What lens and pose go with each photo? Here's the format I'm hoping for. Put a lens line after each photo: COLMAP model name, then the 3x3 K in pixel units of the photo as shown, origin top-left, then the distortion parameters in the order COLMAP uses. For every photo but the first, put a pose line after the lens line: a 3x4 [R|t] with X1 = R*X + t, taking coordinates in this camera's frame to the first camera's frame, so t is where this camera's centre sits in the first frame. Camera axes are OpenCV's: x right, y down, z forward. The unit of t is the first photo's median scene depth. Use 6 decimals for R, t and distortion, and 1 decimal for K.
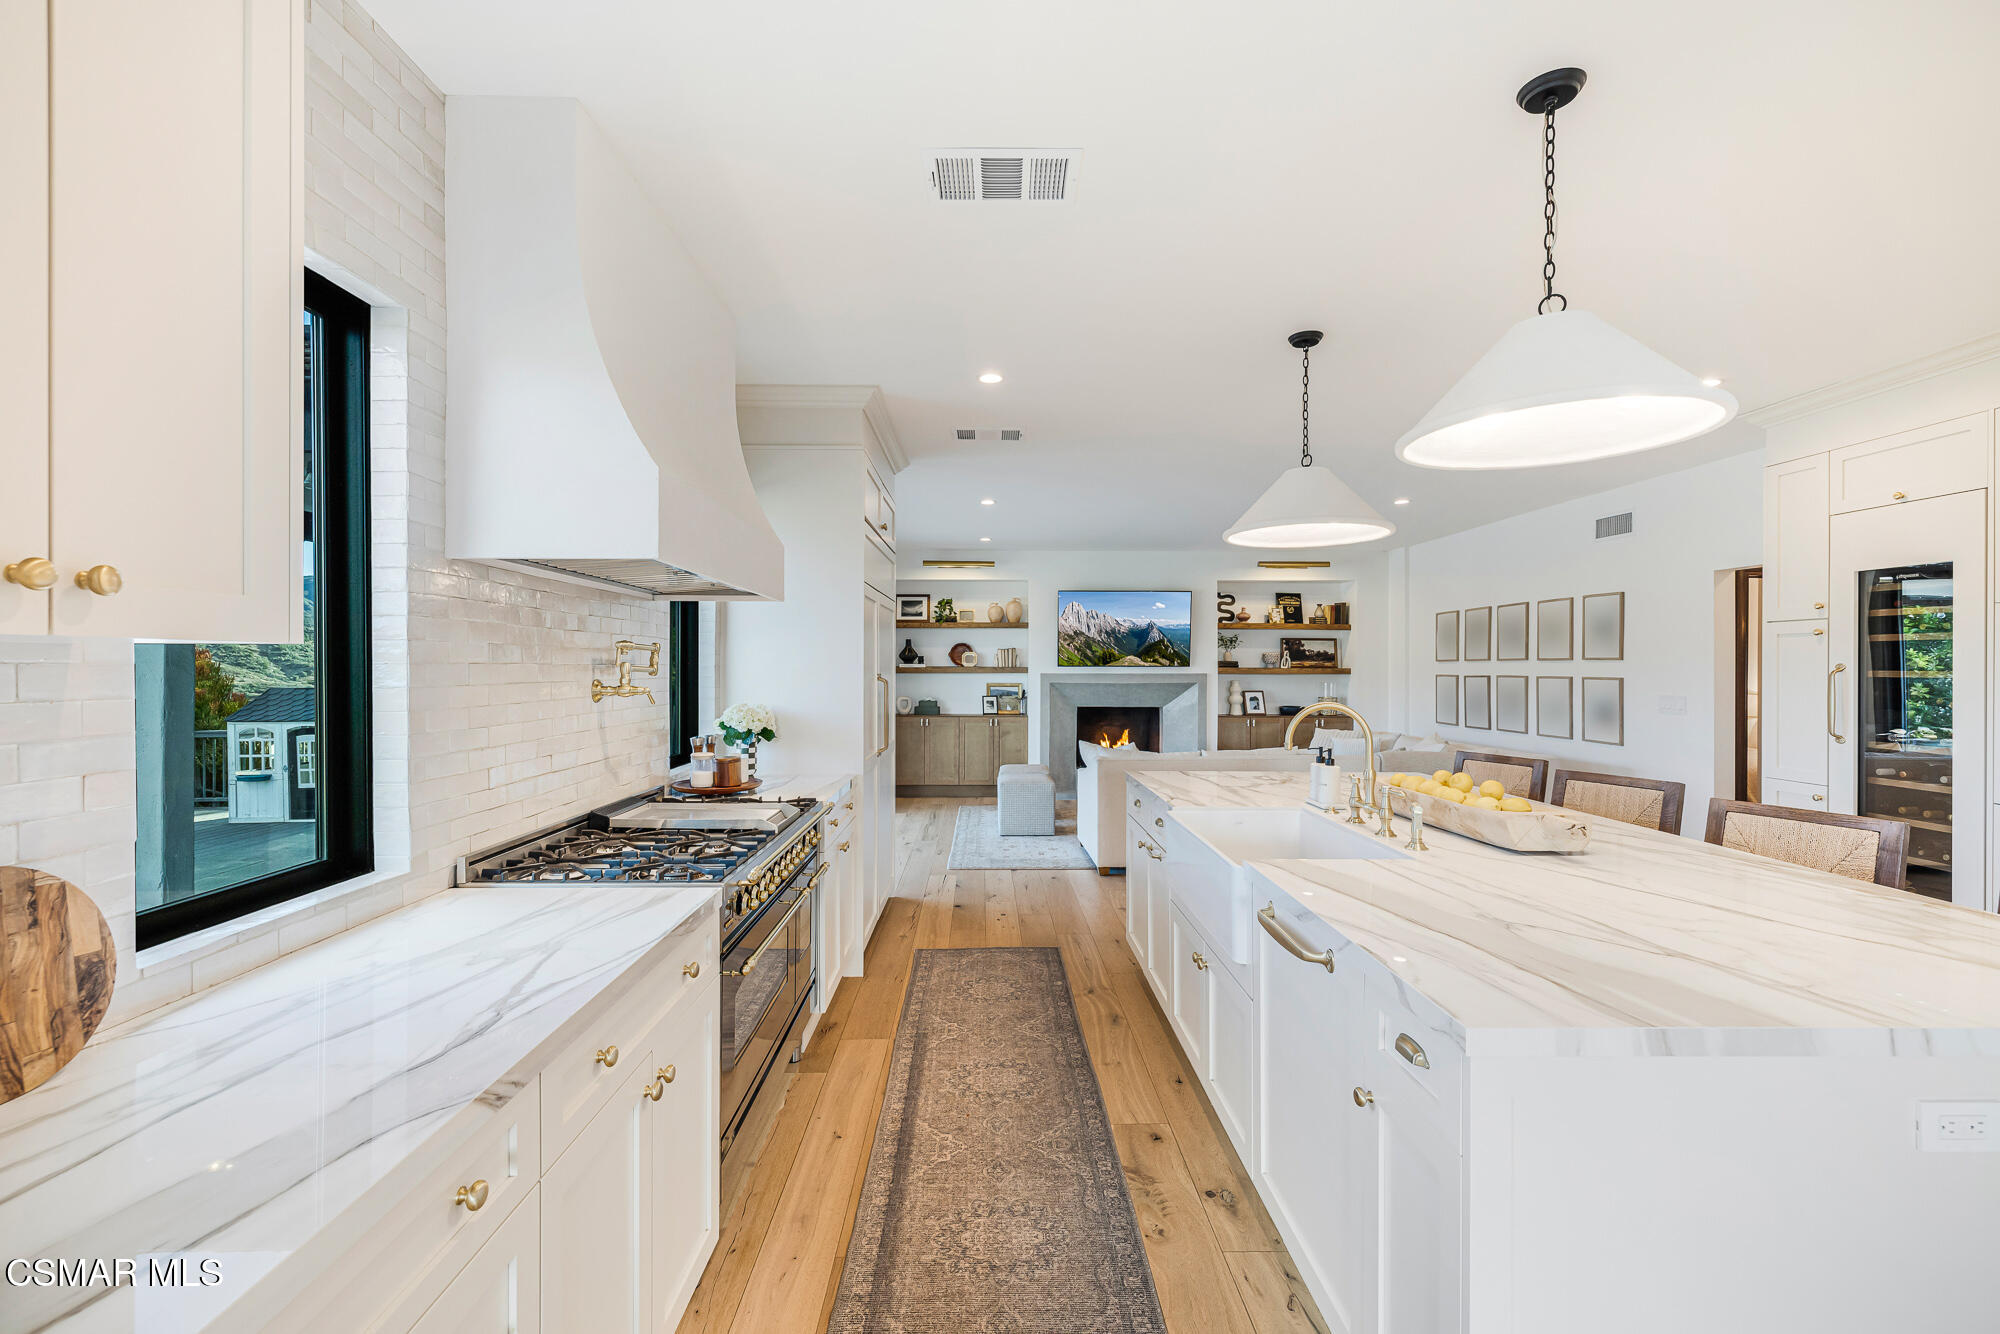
lens RADIAL K [[838.4, 0, 996.2], [0, 838.4, 666.9], [0, 0, 1]] dist [0.002011, -0.001197]
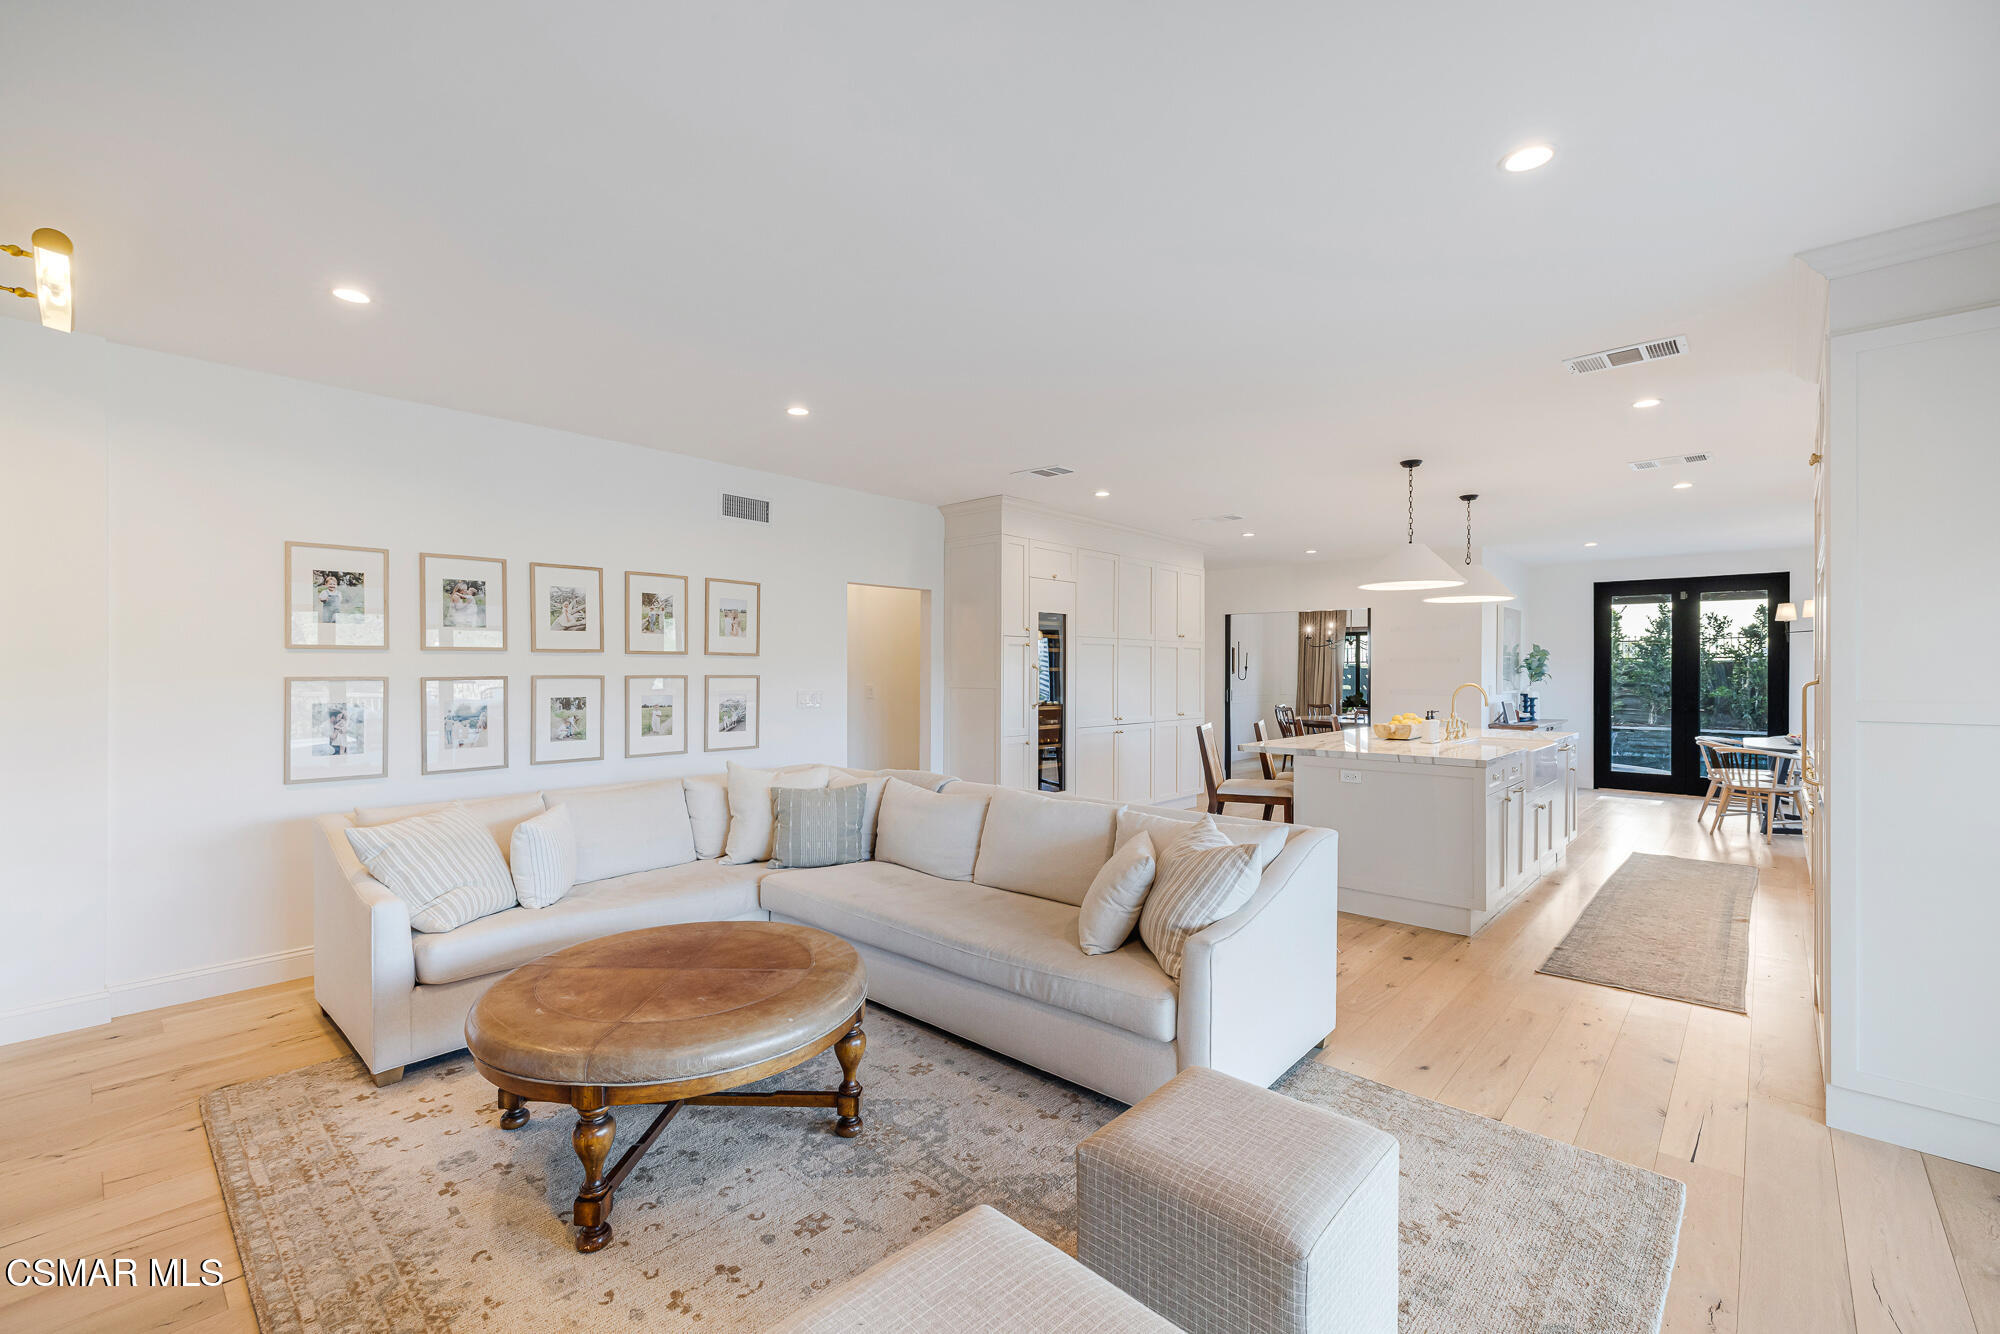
lens RADIAL K [[838.4, 0, 996.4], [0, 838.4, 669.3], [0, 0, 1]] dist [0.002011, -0.001197]
pose [[-0.723758, -0.003630, 0.690045, -0.060107], [-0.004138, 0.999991, 0.000921, 0.002885], [-0.690042, -0.002189, -0.723766, 0.962855]]
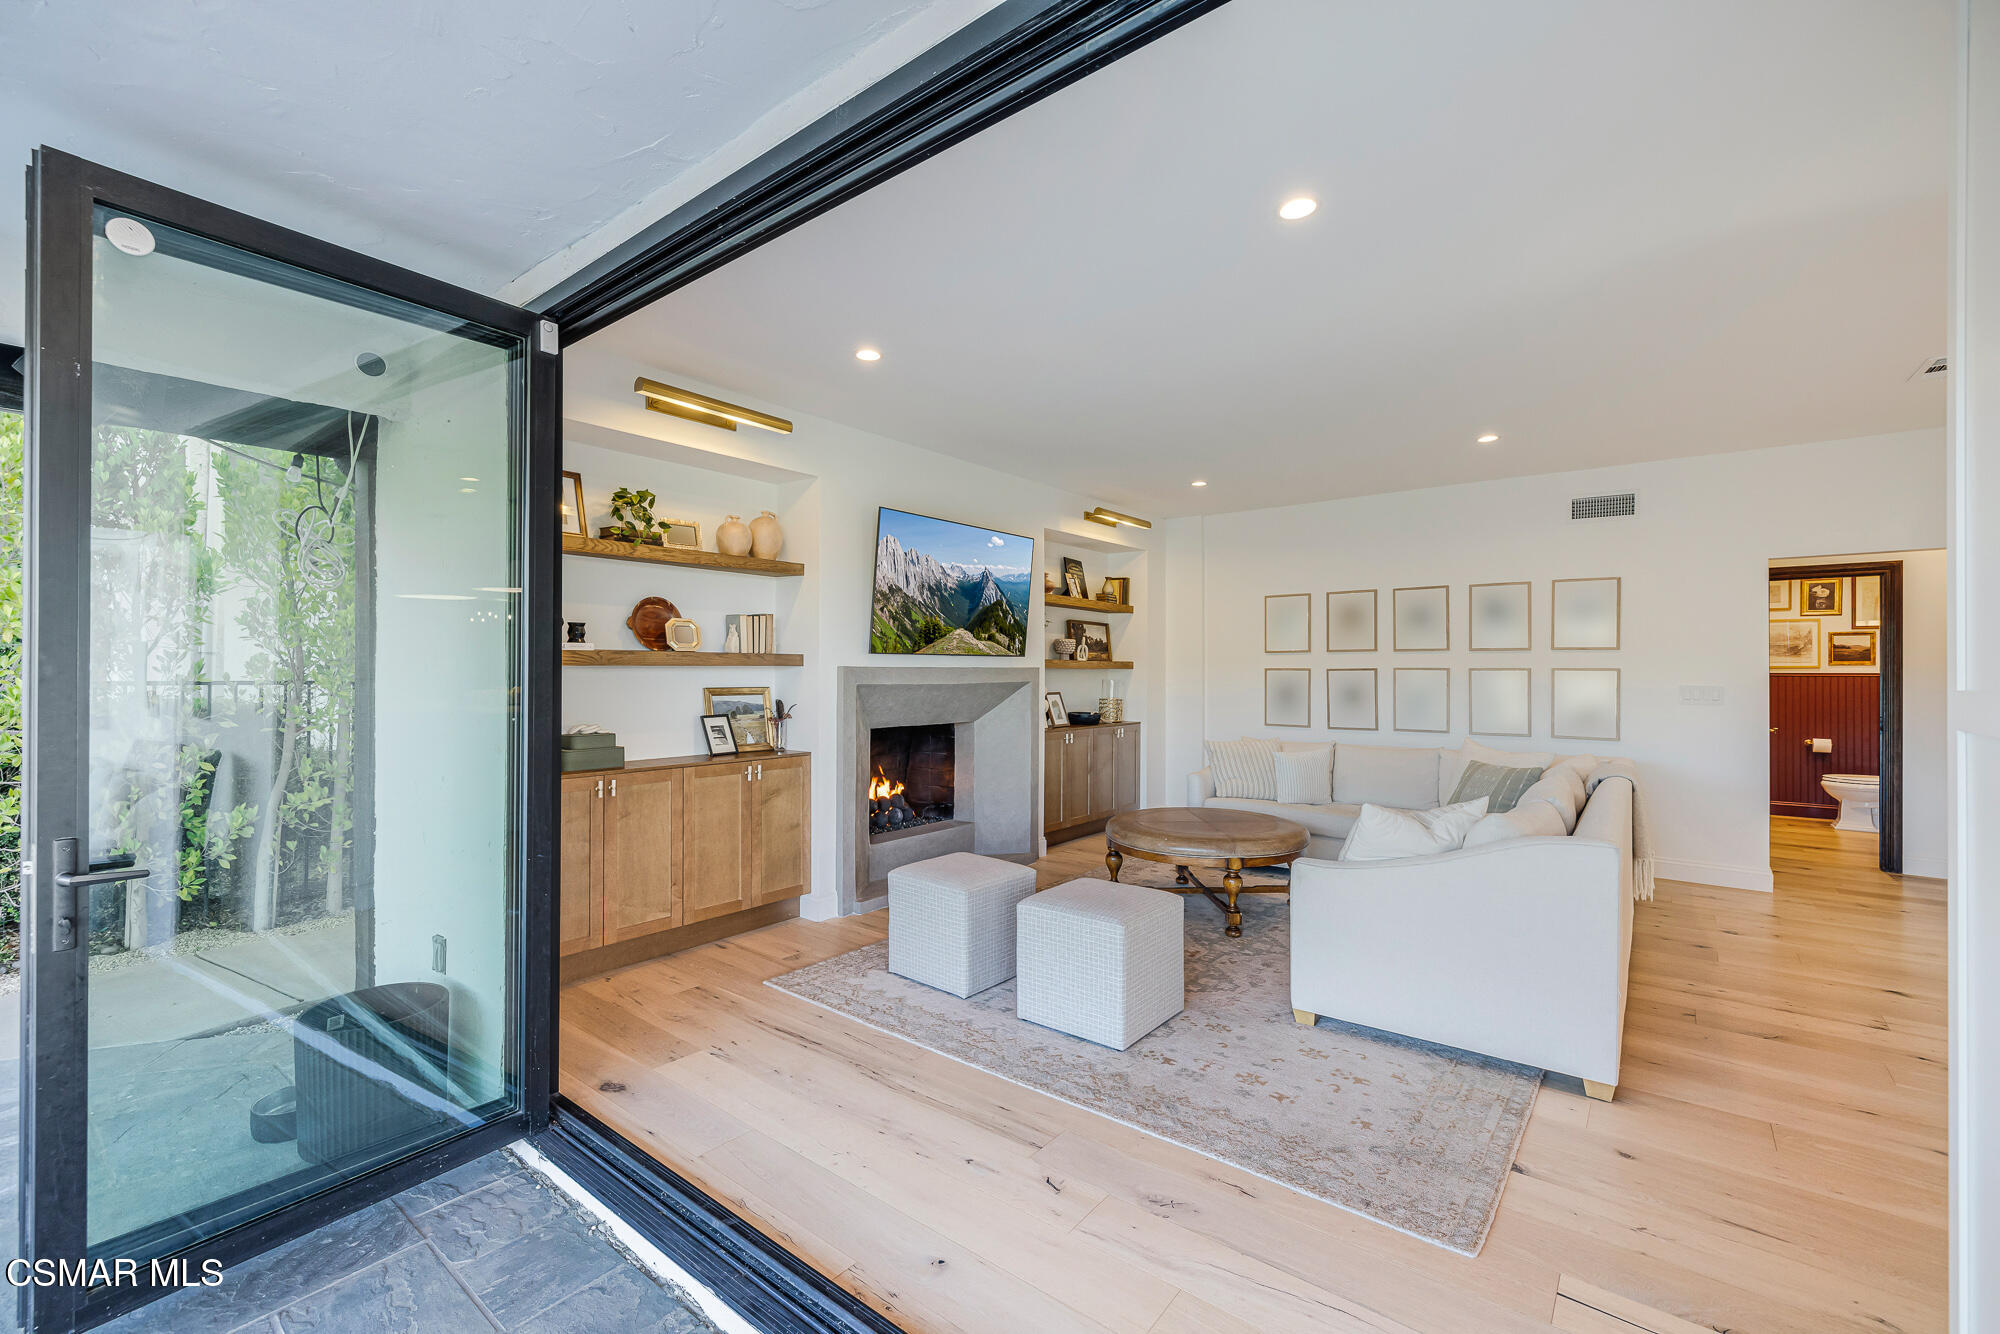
lens RADIAL K [[838.4, 0, 1005.5], [0, 838.4, 664.3], [0, 0, 1]] dist [0.002011, -0.001197]
pose [[0.636370, 0.004364, 0.771372, -0.271452], [-0.001493, 0.999989, -0.004425, 0.008358], [-0.771383, 0.001664, 0.636369, 0.600461]]
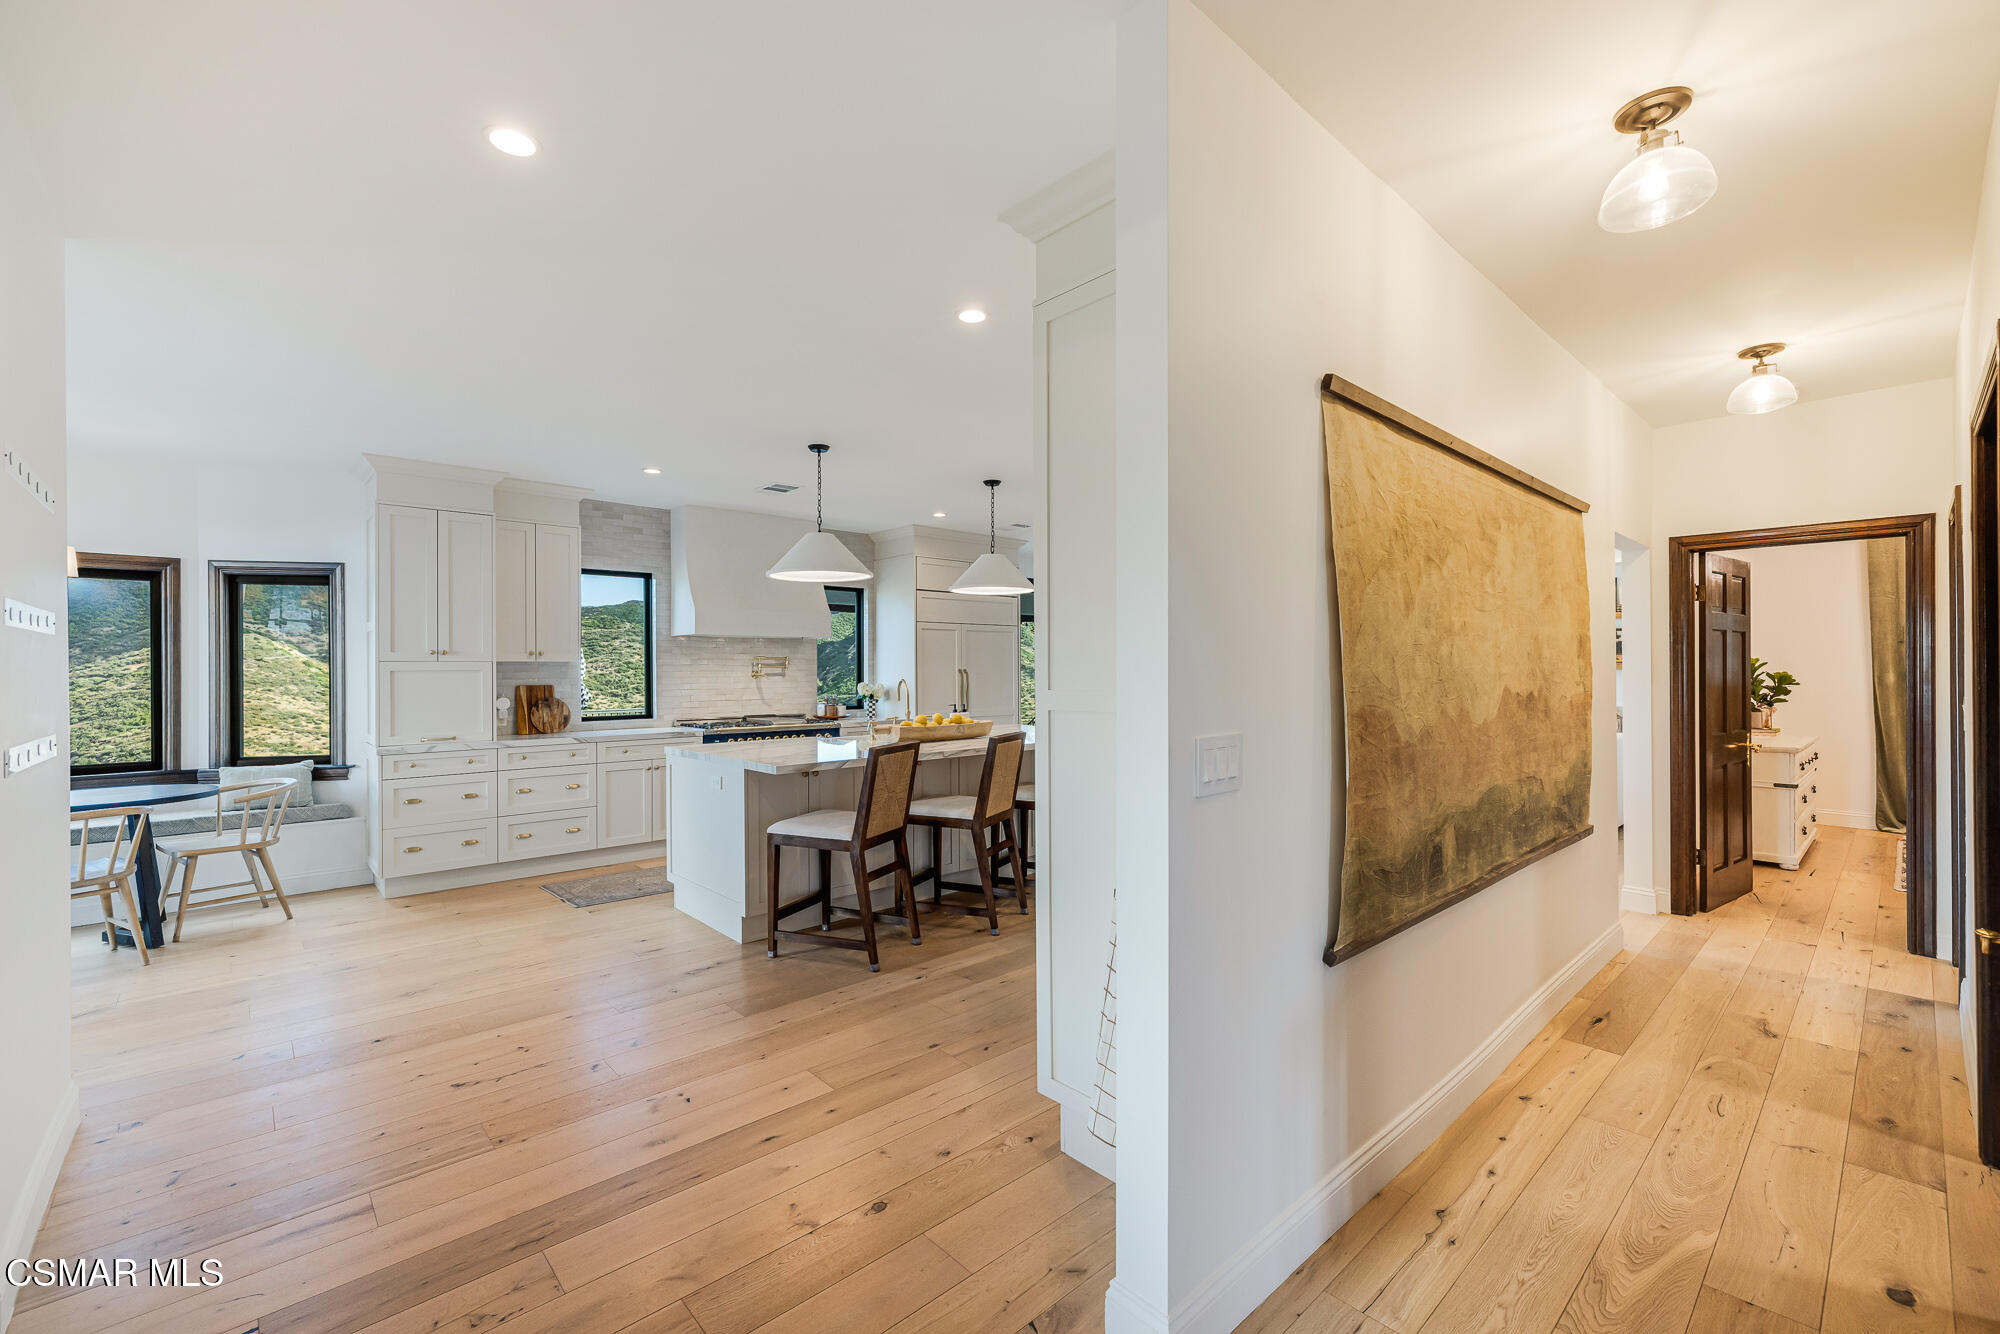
lens RADIAL K [[838.4, 0, 999.4], [0, 838.4, 669.1], [0, 0, 1]] dist [0.002011, -0.001197]
pose [[0.660645, -0.006517, -0.750670, 0.617159], [0.006547, 0.999974, -0.002919, 0.007010], [0.750670, -0.002986, 0.660671, -0.069185]]
